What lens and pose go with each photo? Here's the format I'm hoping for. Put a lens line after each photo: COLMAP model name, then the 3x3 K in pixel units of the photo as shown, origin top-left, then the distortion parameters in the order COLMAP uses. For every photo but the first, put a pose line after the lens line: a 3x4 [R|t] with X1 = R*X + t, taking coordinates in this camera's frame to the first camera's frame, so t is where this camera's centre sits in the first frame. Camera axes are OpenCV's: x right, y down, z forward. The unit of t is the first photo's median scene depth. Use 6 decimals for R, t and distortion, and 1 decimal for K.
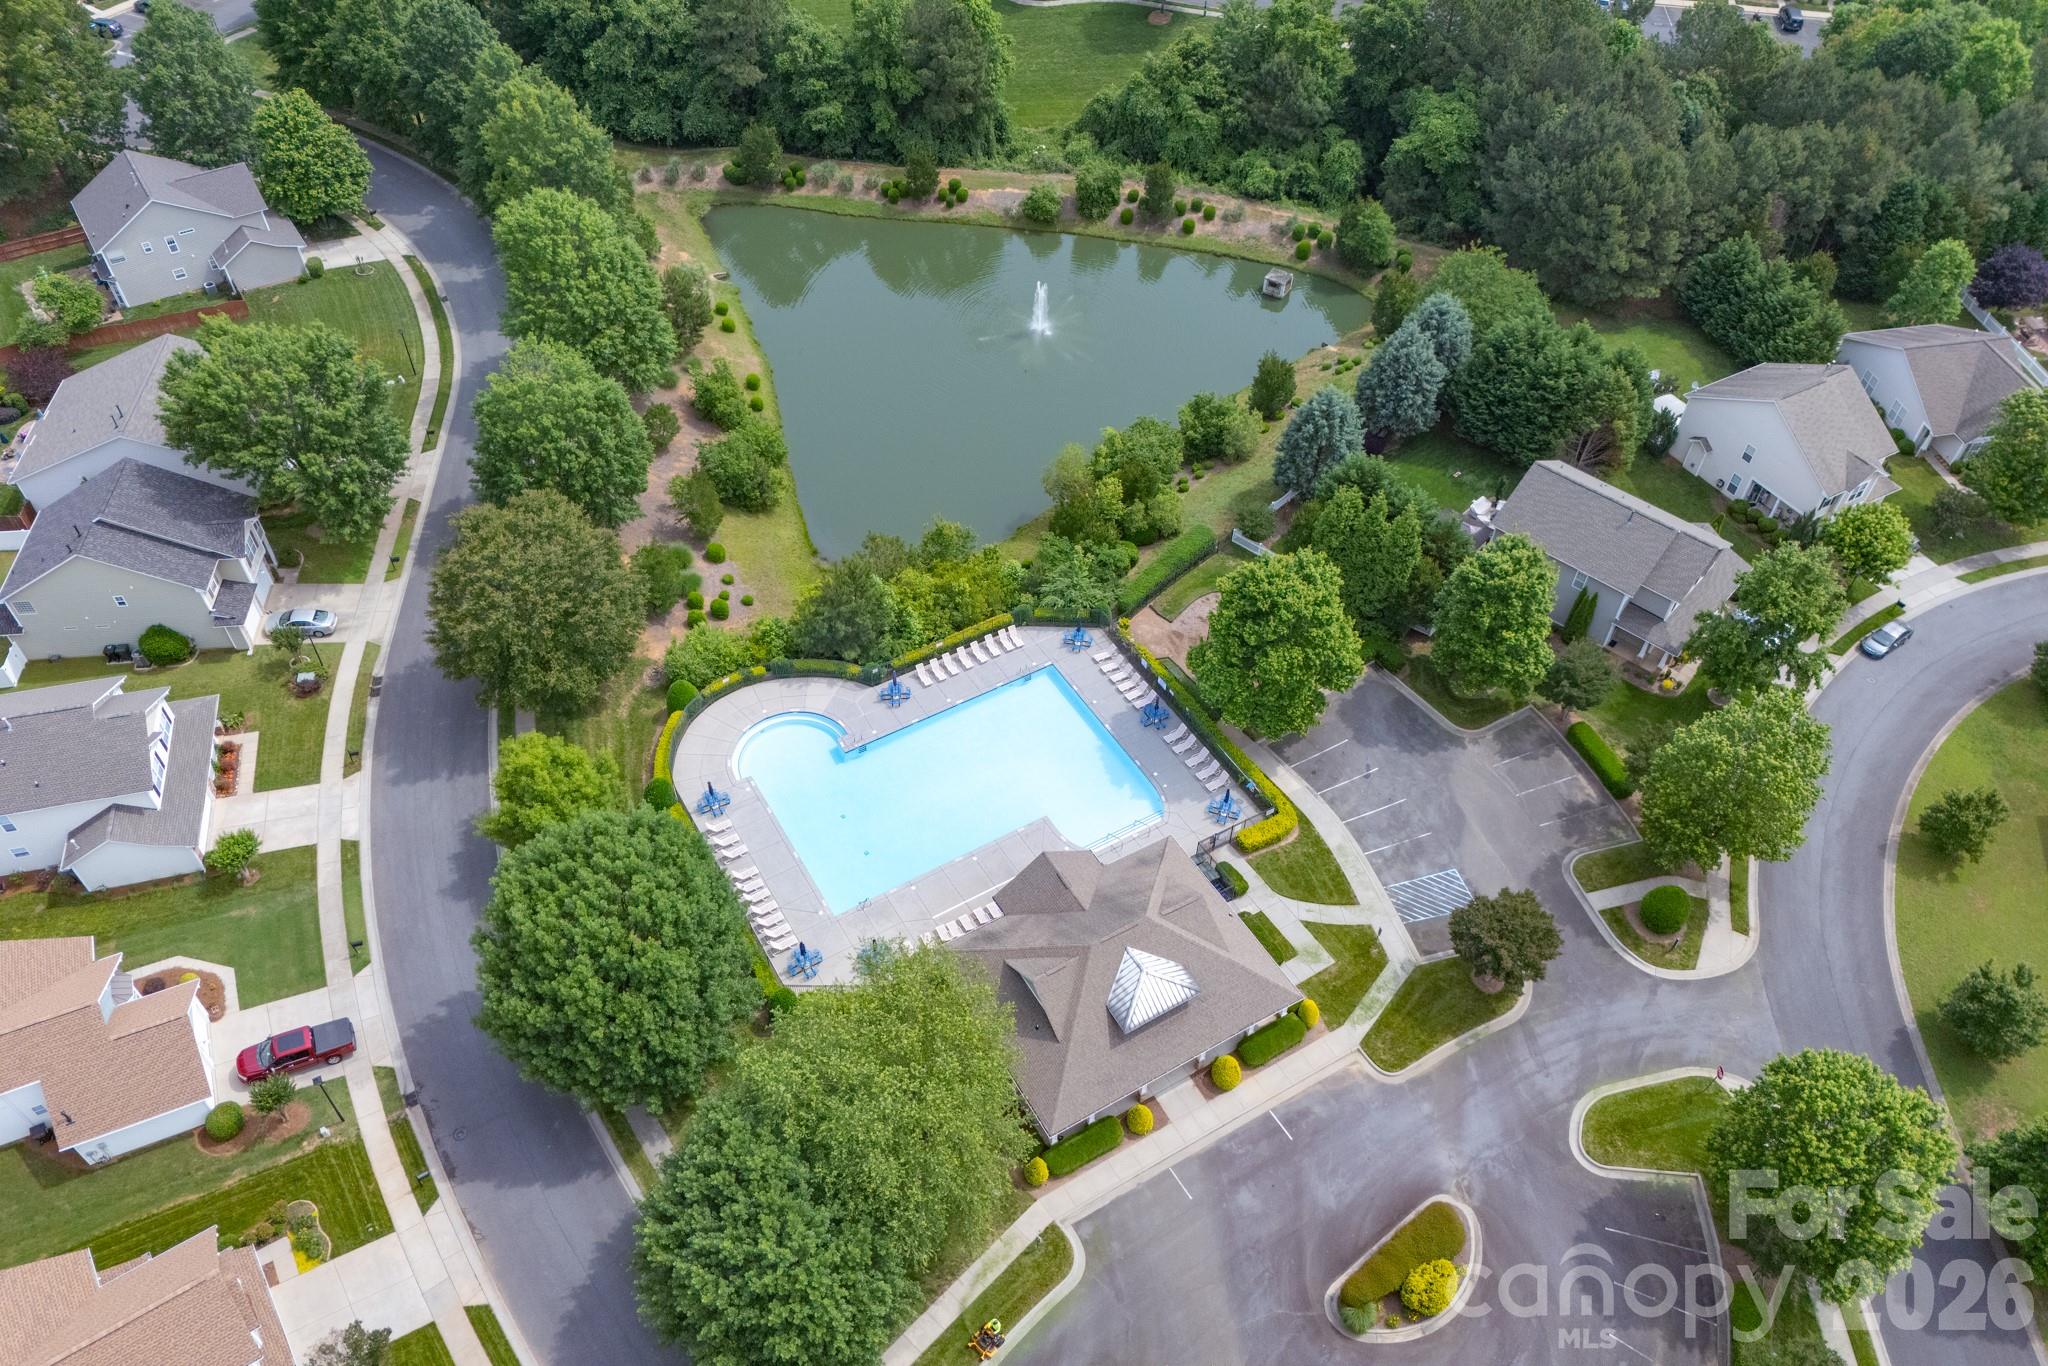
lens RADIAL K [[1520.4, 0, 1023.4], [0, 1520.4, 685.0], [0, 0, 1]] dist [0.060484, -0.038706]
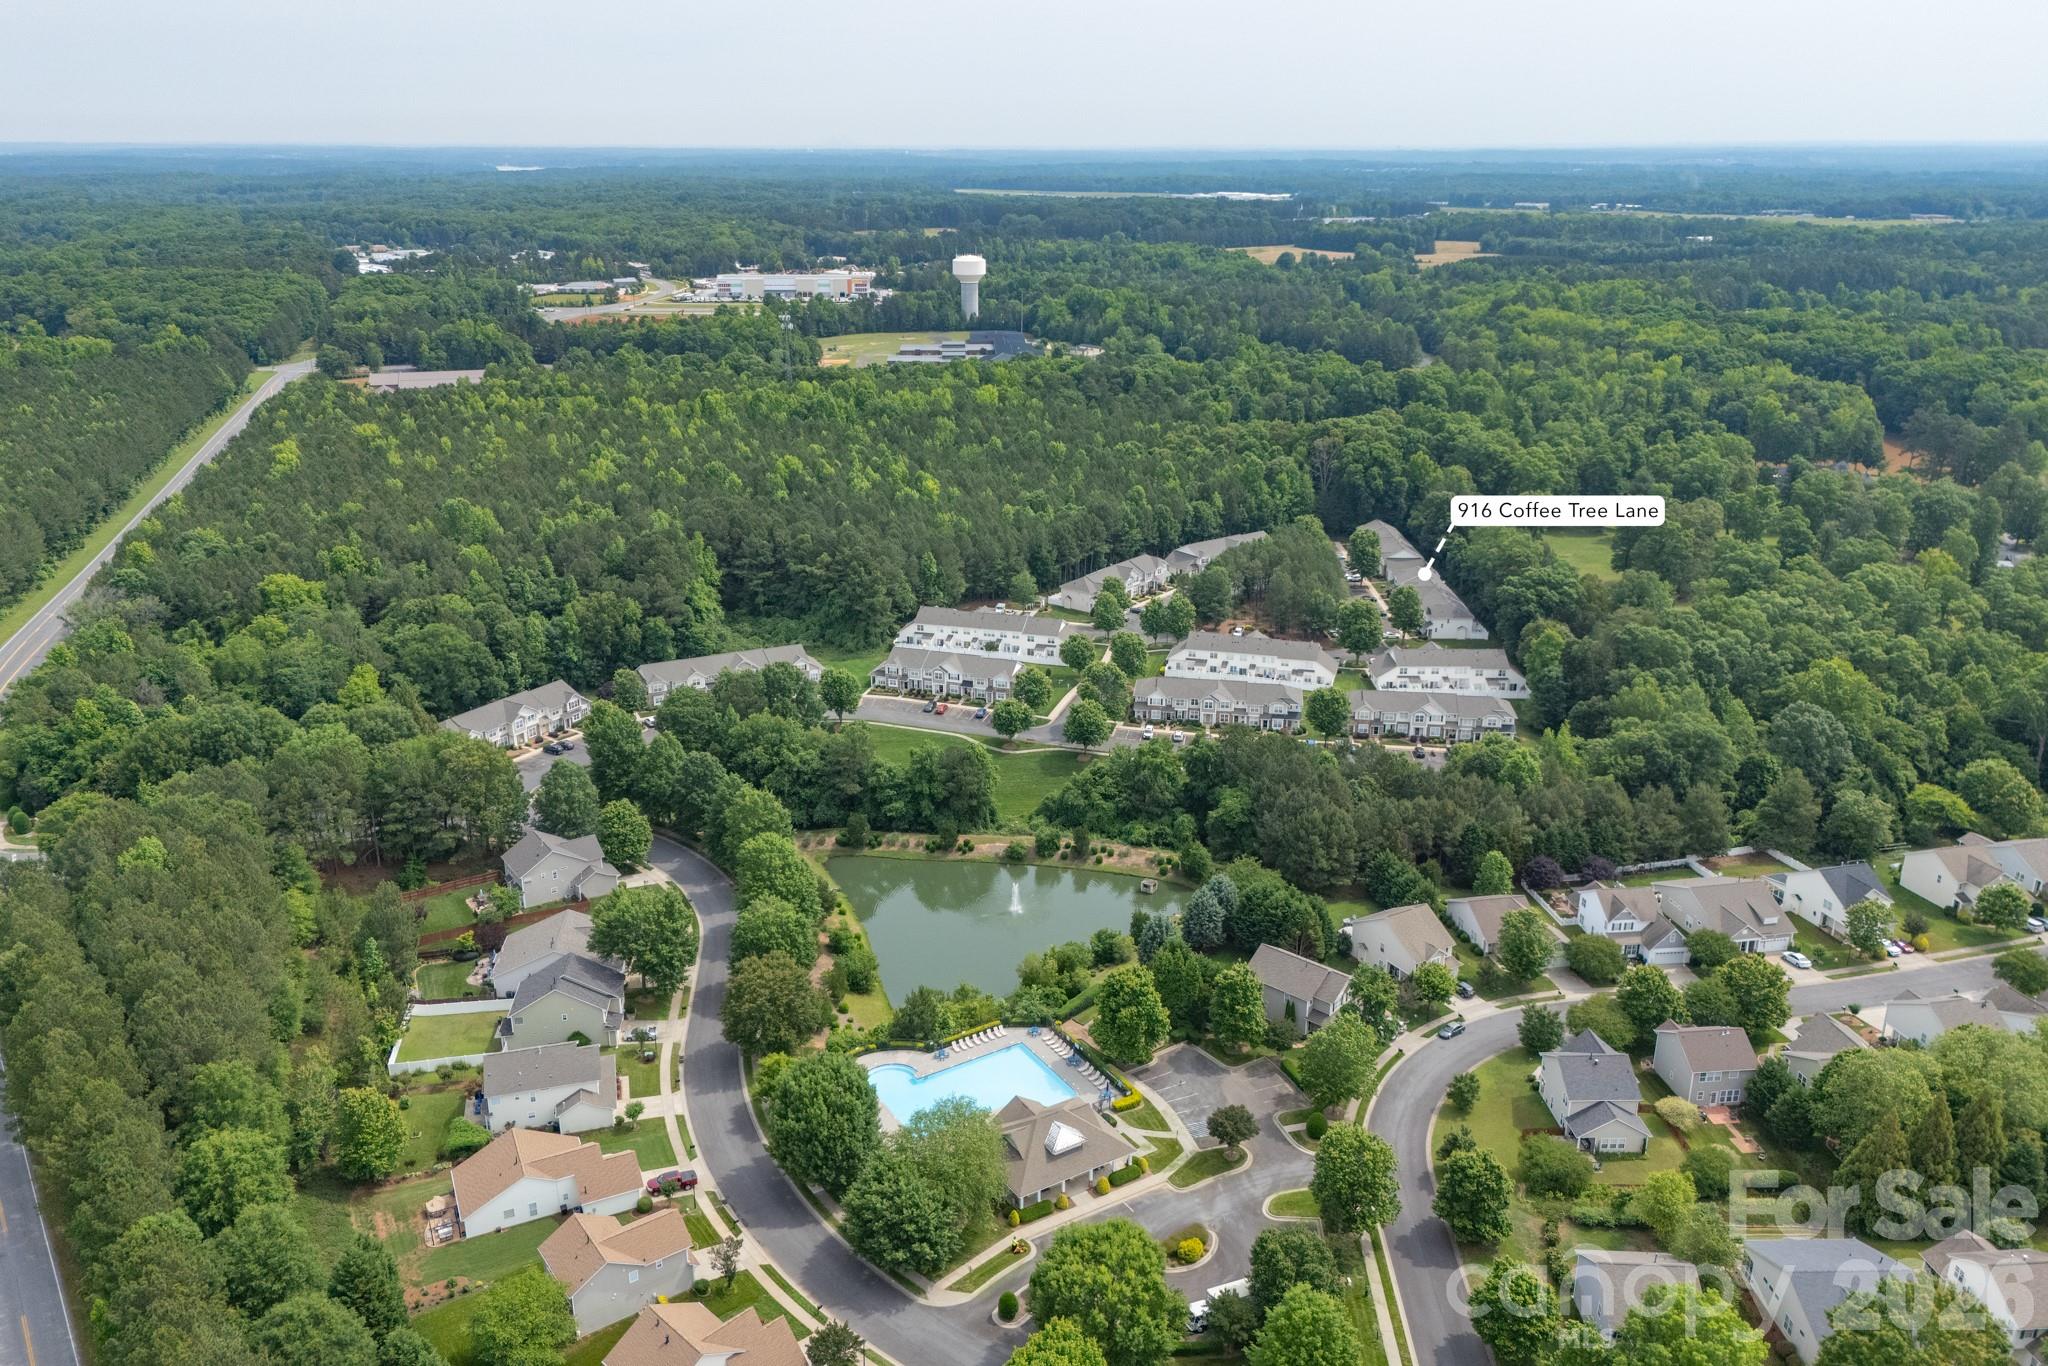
lens RADIAL K [[1520.4, 0, 1028.1], [0, 1520.4, 681.5], [0, 0, 1]] dist [0.060484, -0.038706]
pose [[0.999683, -0.022876, 0.010489, 0.015435], [0.025131, 0.885279, -0.464380, 0.435741], [0.001337, 0.464497, 0.885574, -0.856921]]
